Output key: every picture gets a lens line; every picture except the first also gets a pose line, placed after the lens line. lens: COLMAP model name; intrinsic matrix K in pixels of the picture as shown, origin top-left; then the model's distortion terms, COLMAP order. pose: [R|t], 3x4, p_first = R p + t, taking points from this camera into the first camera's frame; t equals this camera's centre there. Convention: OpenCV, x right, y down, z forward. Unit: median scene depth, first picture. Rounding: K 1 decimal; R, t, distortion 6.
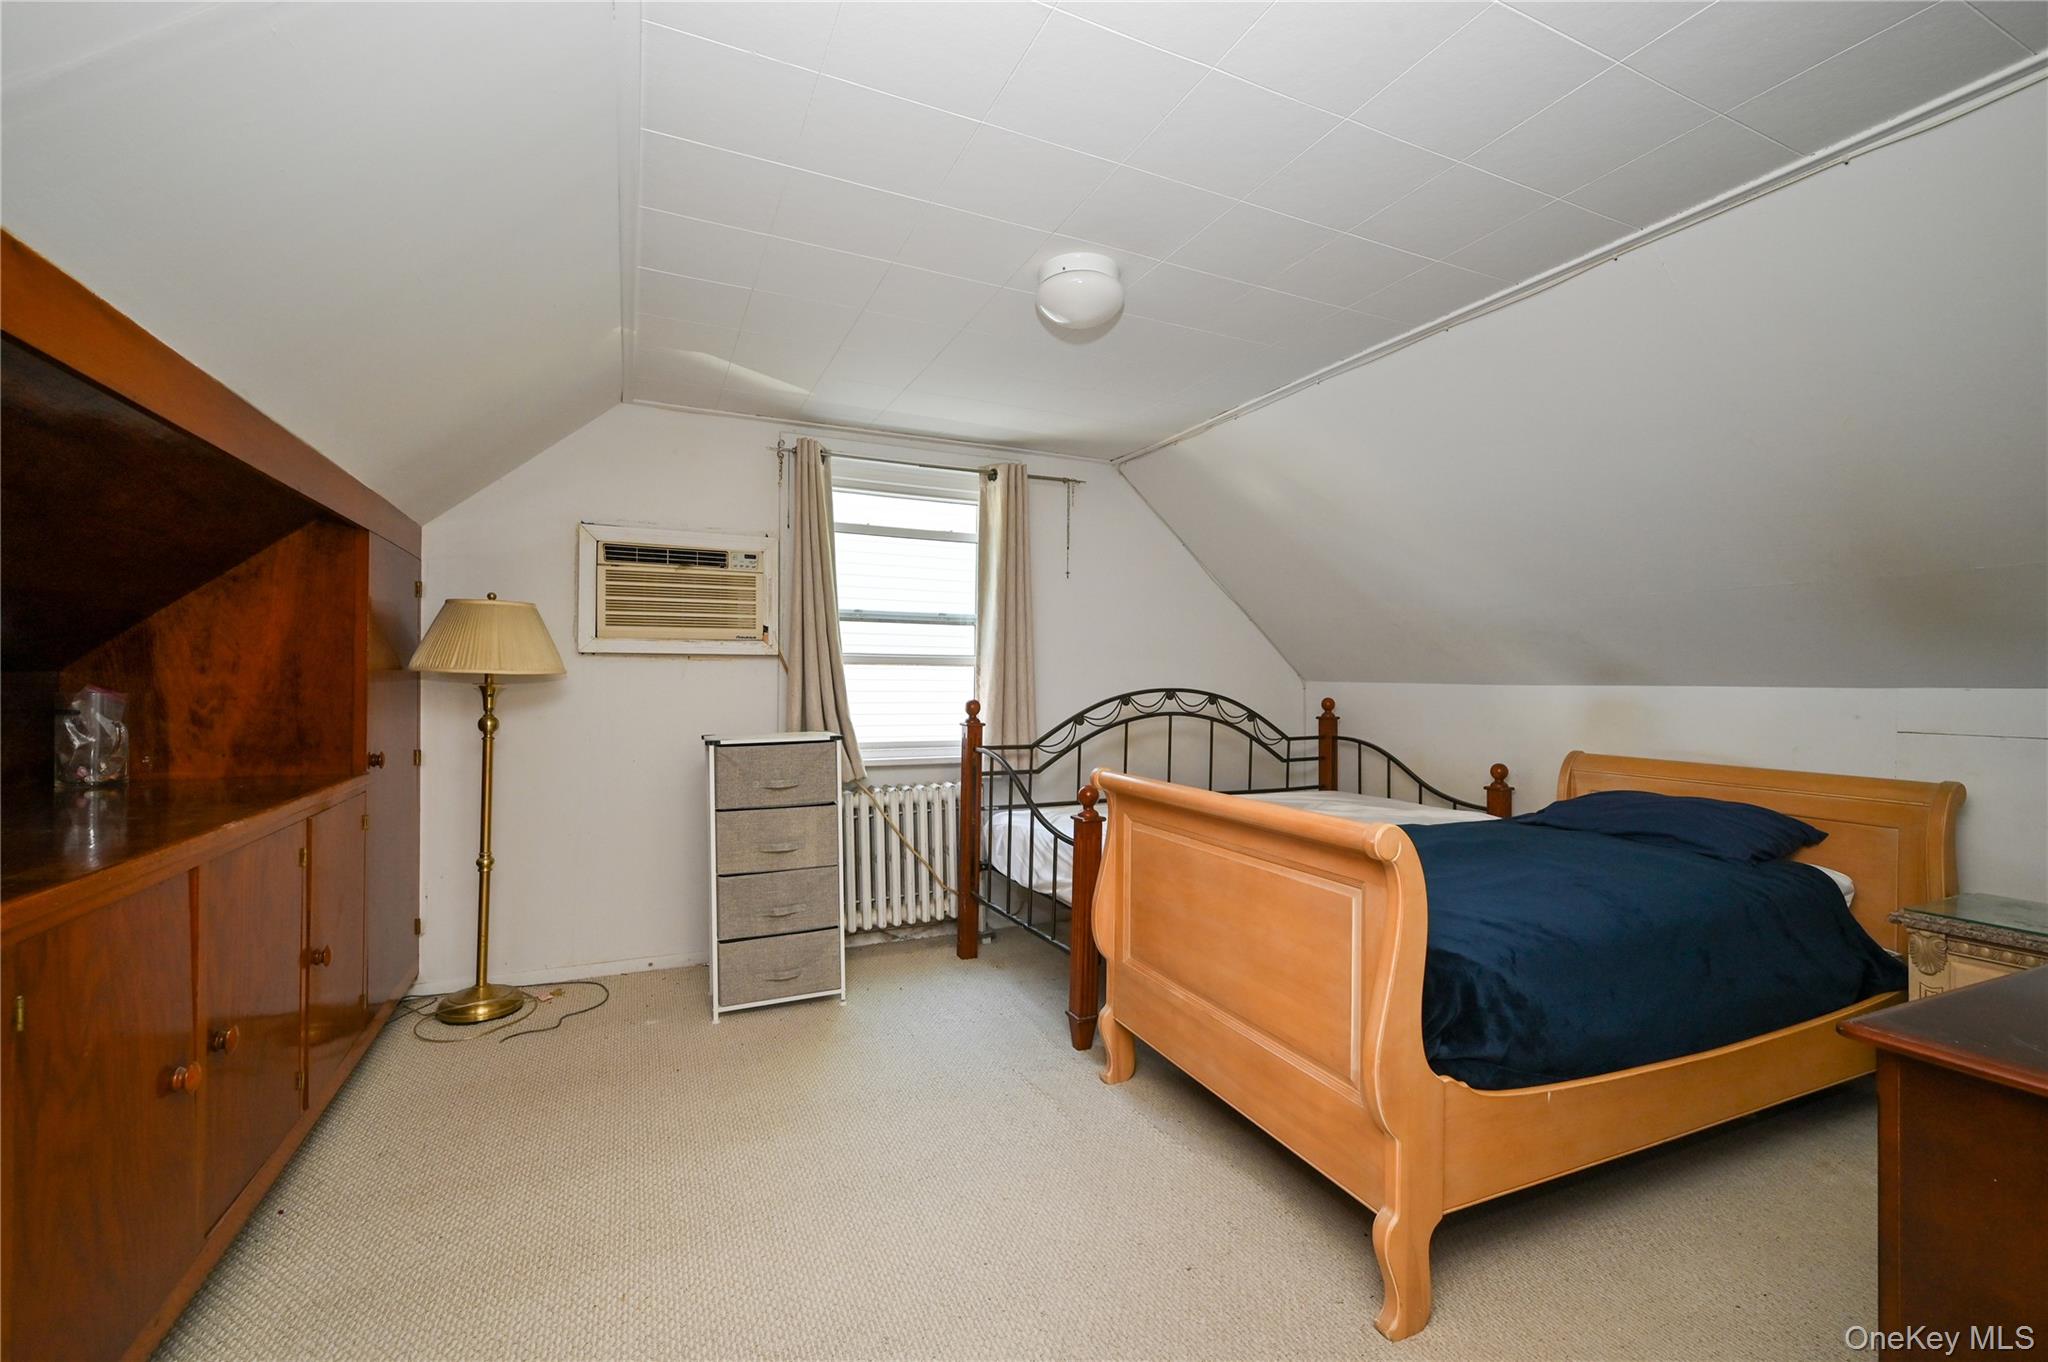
lens RADIAL K [[855.1, 0, 1032.0], [0, 855.1, 684.4], [0, 0, 1]] dist [-0.004525, 0.000501]
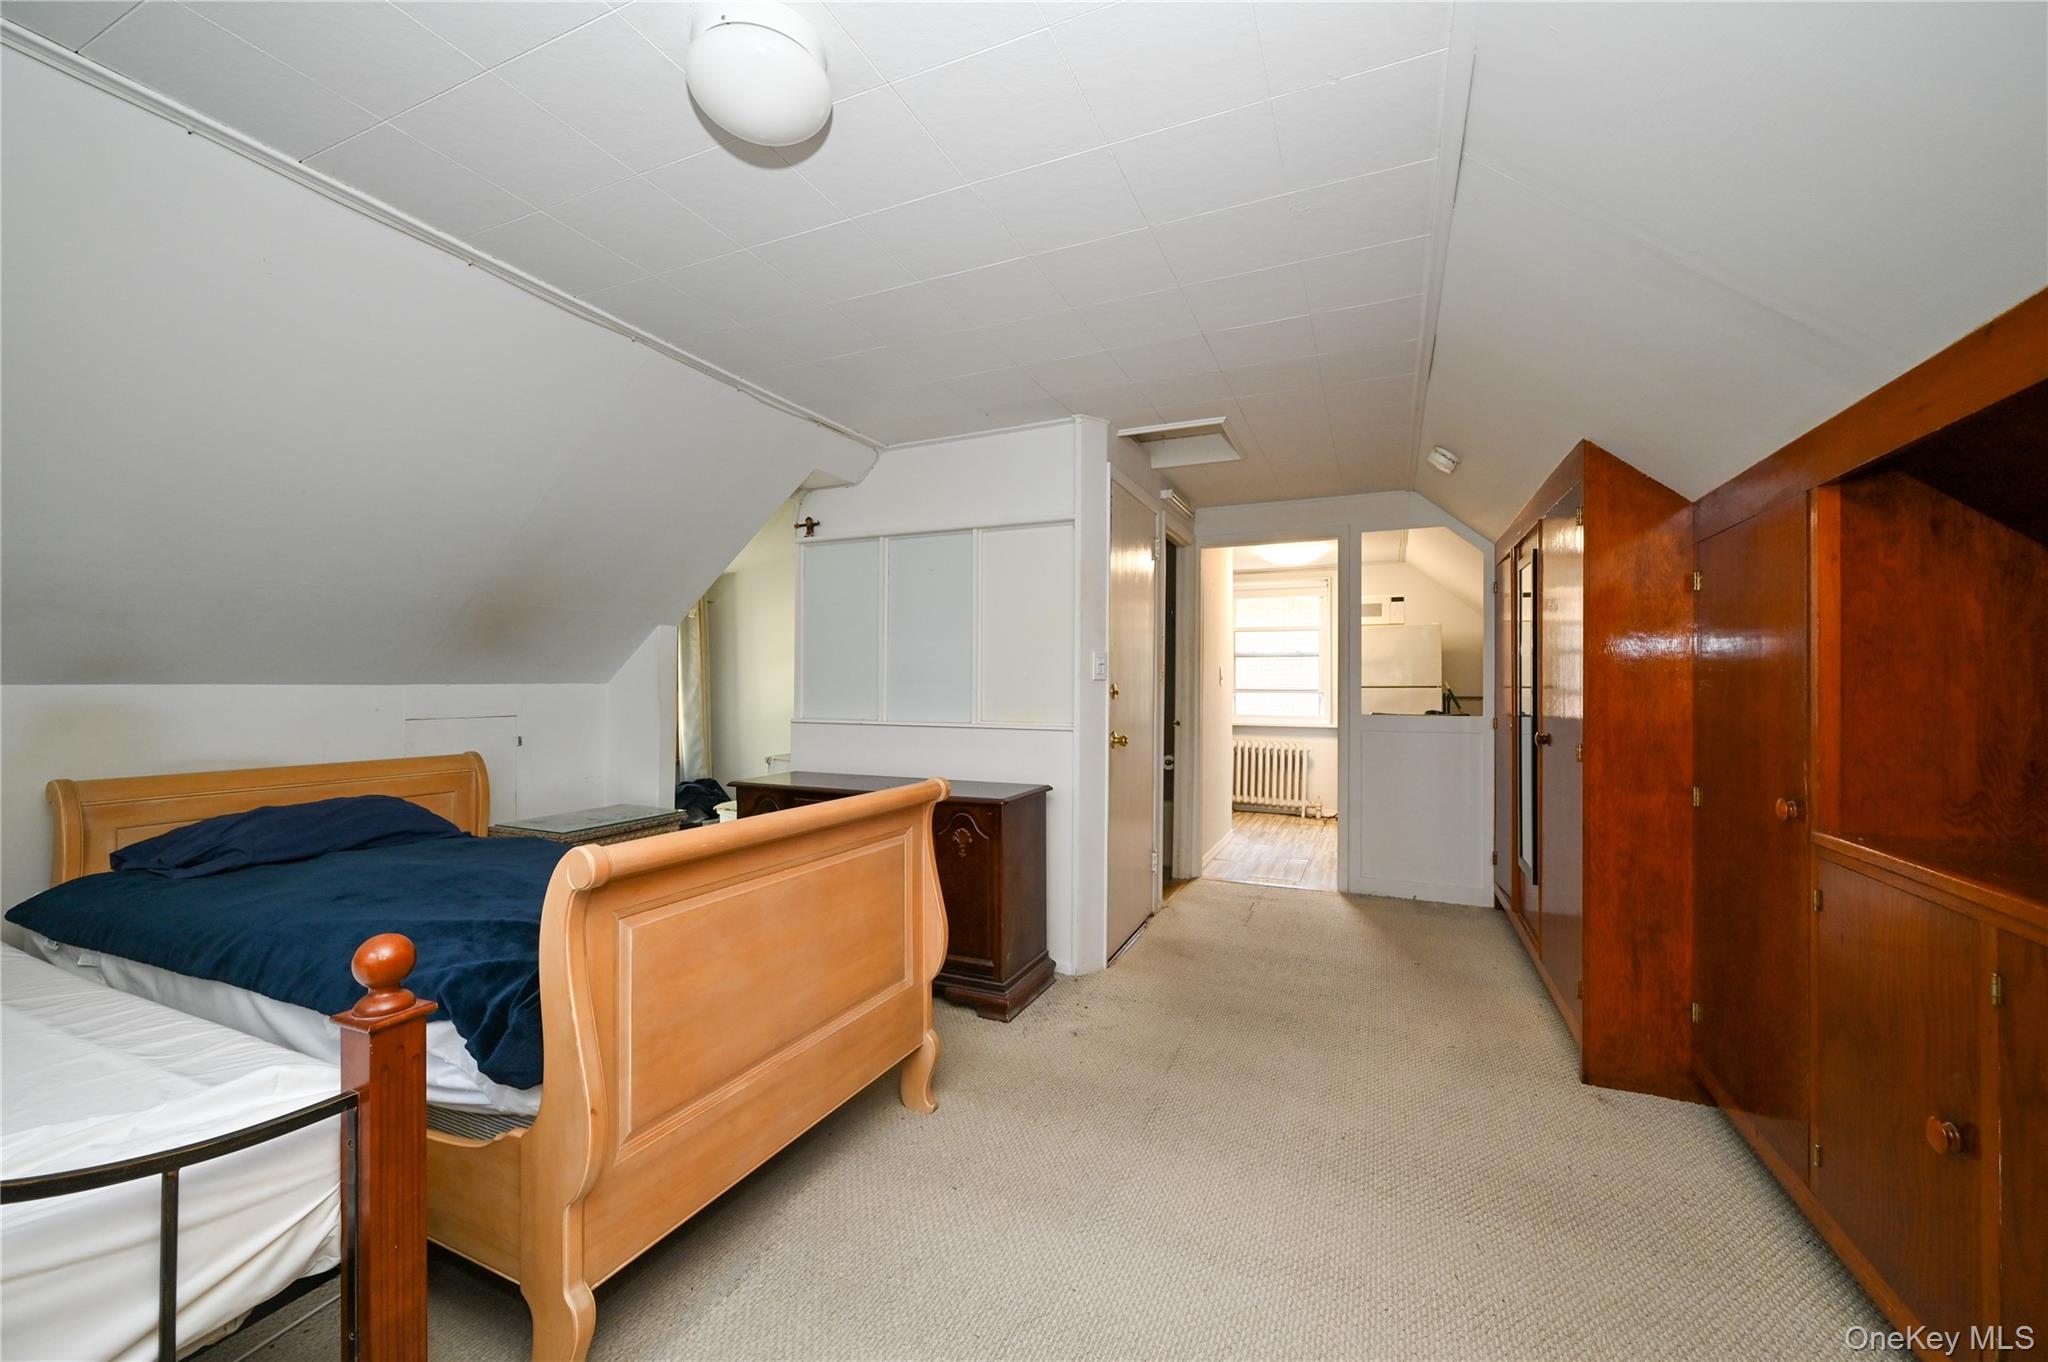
lens RADIAL K [[809.2, 0, 1021.4], [0, 809.2, 684.6], [0, 0, 1]] dist [-0.000799, 0.000028]
pose [[-0.650150, -0.012290, 0.759706, -0.676234], [-0.003297, 0.999905, 0.013354, -0.019891], [-0.759799, 0.006177, -0.650129, 1.569939]]
